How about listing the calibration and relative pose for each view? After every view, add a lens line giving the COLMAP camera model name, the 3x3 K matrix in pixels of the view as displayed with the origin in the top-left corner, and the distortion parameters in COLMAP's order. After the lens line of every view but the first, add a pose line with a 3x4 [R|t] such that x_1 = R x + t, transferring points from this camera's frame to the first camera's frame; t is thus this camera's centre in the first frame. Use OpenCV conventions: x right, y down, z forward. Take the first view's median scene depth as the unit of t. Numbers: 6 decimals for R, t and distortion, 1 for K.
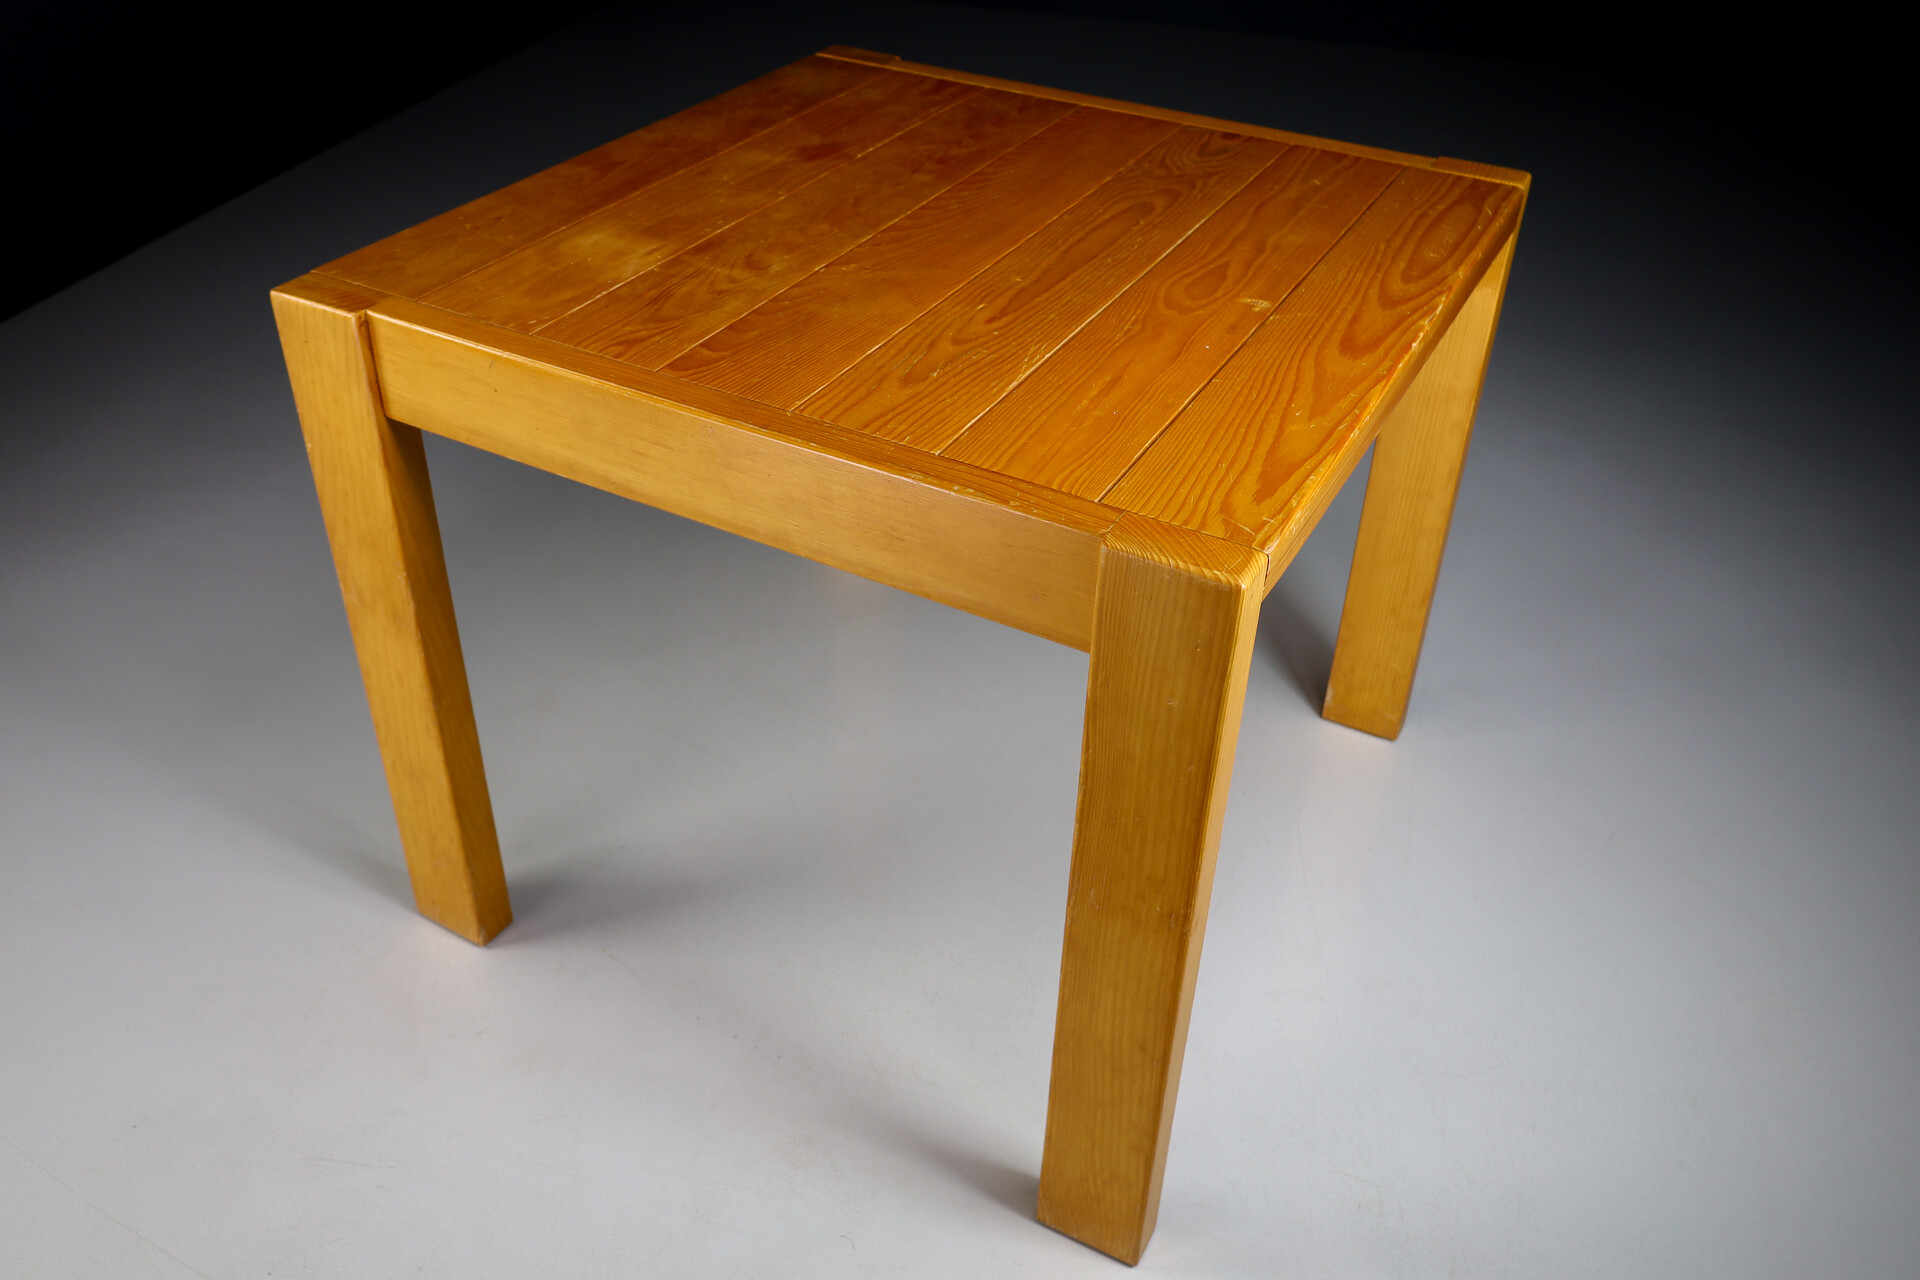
lens RADIAL K [[1580.0, 0, 947.1], [0, 1580.0, 516.9], [0, 0, 1]] dist [-0.014564, 0.002245]
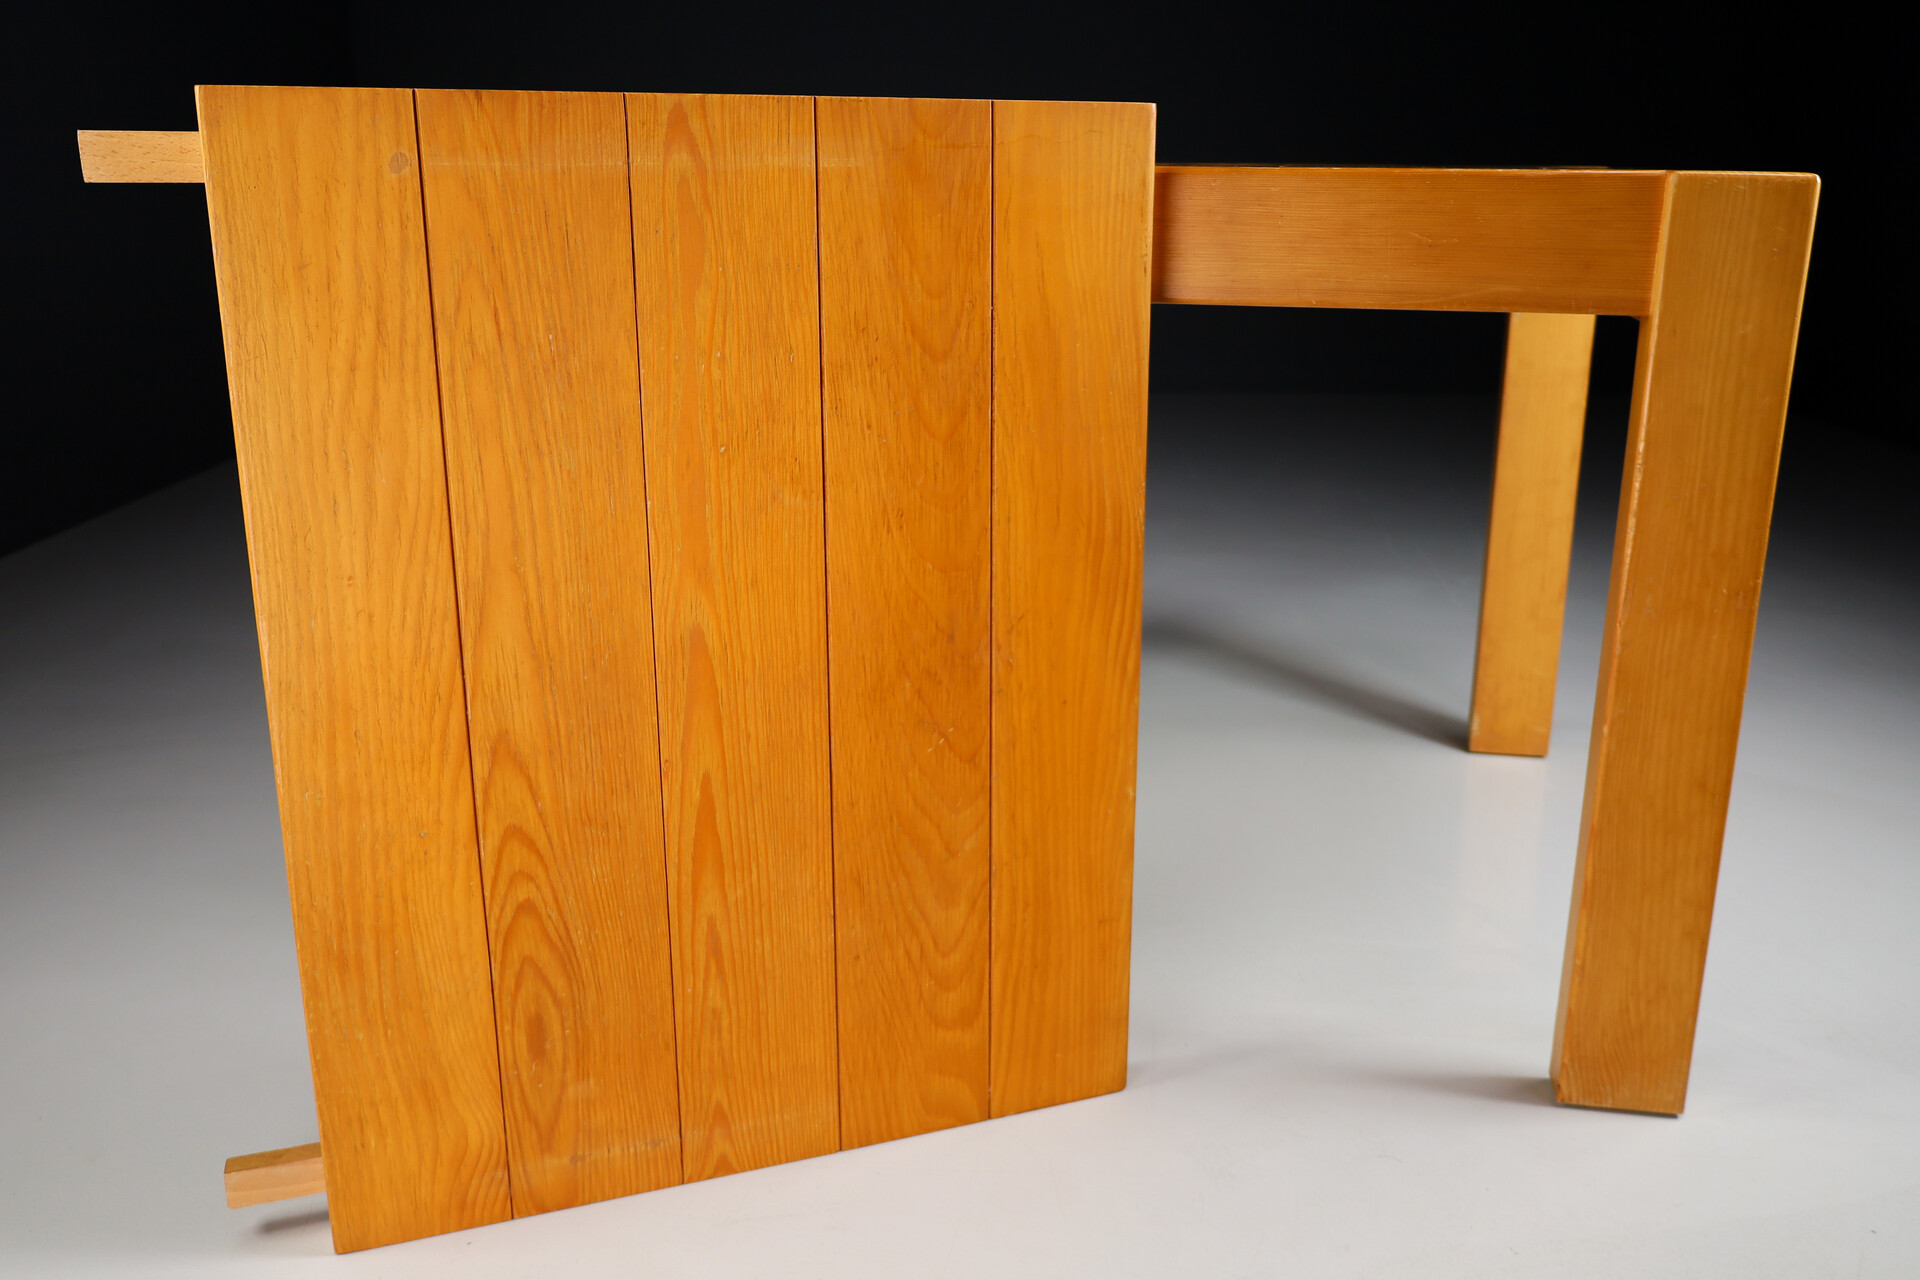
lens RADIAL K [[1580.0, 0, 1001.1], [0, 1580.0, 555.3], [0, 0, 1]] dist [-0.014564, 0.002245]
pose [[0.952643, -0.081315, 0.293017, -0.533007], [0.167805, 0.944164, -0.283543, 0.388344], [-0.253600, 0.319285, 0.913096, 0.176535]]
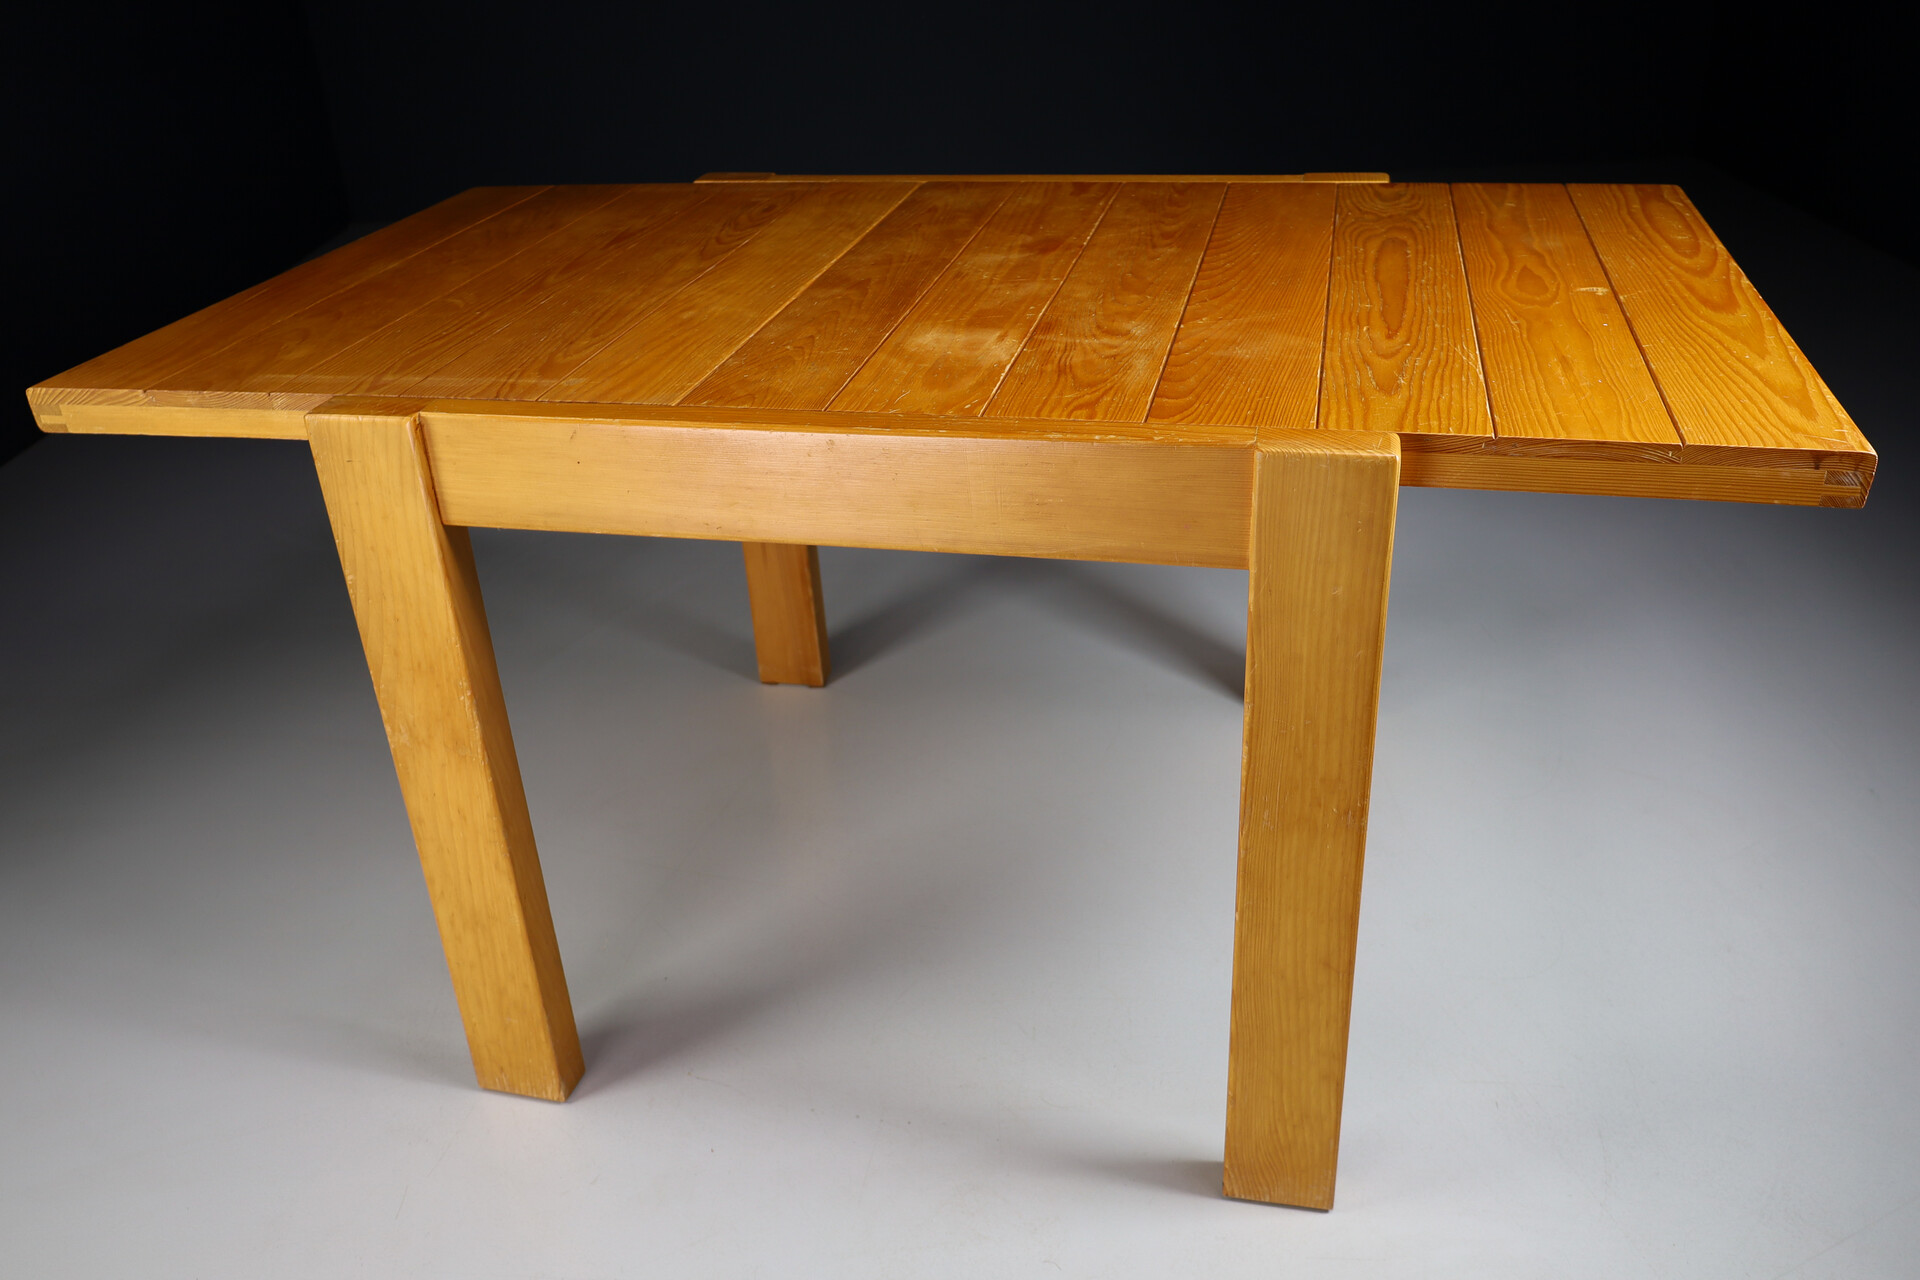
lens RADIAL K [[1580.0, 0, 941.6], [0, 1580.0, 561.1], [0, 0, 1]] dist [-0.014564, 0.002245]
pose [[0.962915, -0.181831, 0.199329, -0.269124], [0.202941, 0.974954, -0.090992, 0.115223], [-0.177792, 0.128070, 0.975699, -0.005463]]
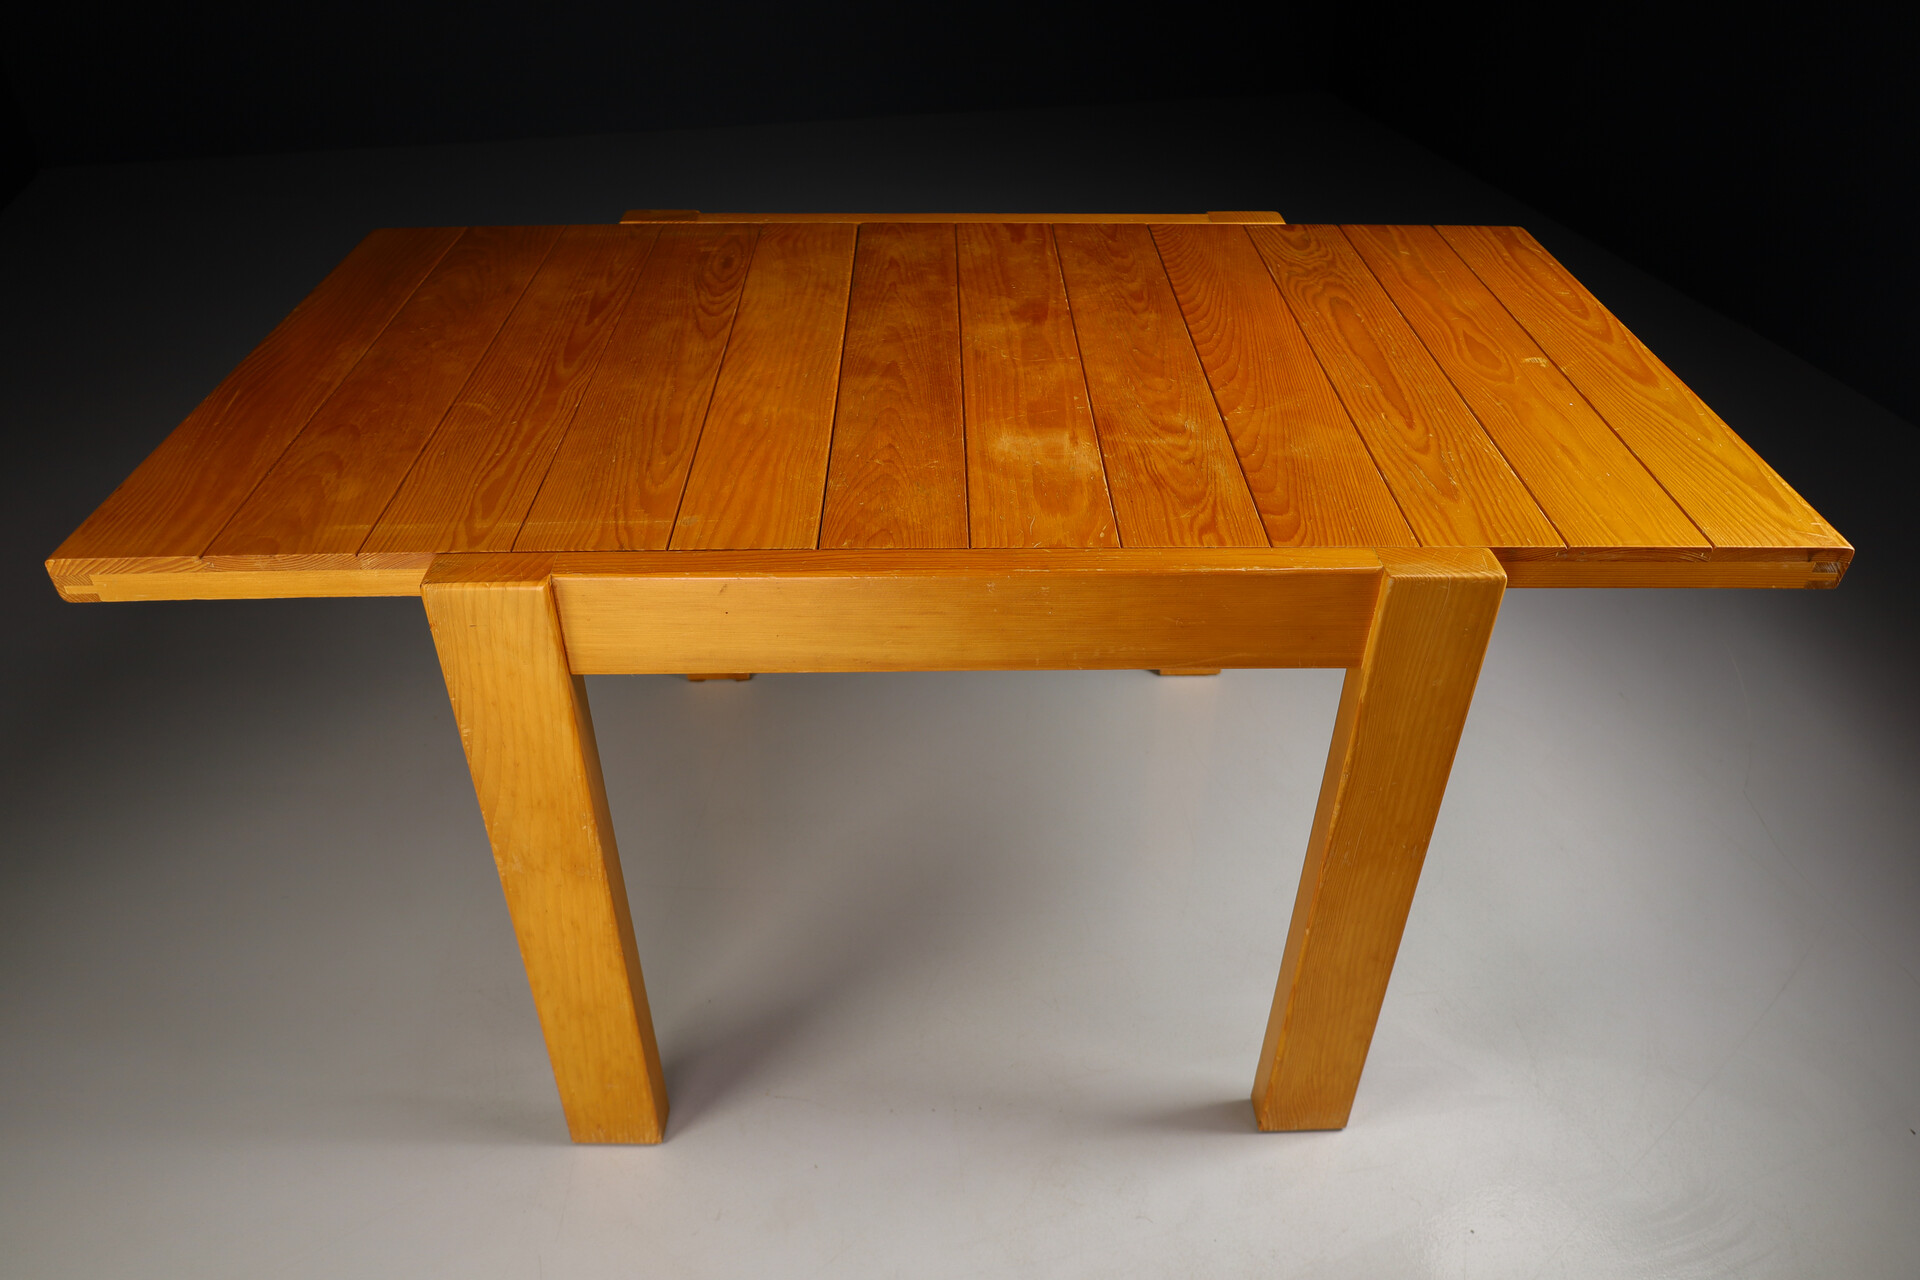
lens RADIAL K [[1394.6, 0, 965.8], [0, 1394.6, 626.7], [0, 0, 1]] dist [-0.009104, -0.010920]
pose [[0.864662, -0.302046, 0.401408, -0.503135], [0.276179, 0.953280, 0.122401, -0.135555], [-0.419625, 0.005025, 0.907683, 0.122943]]
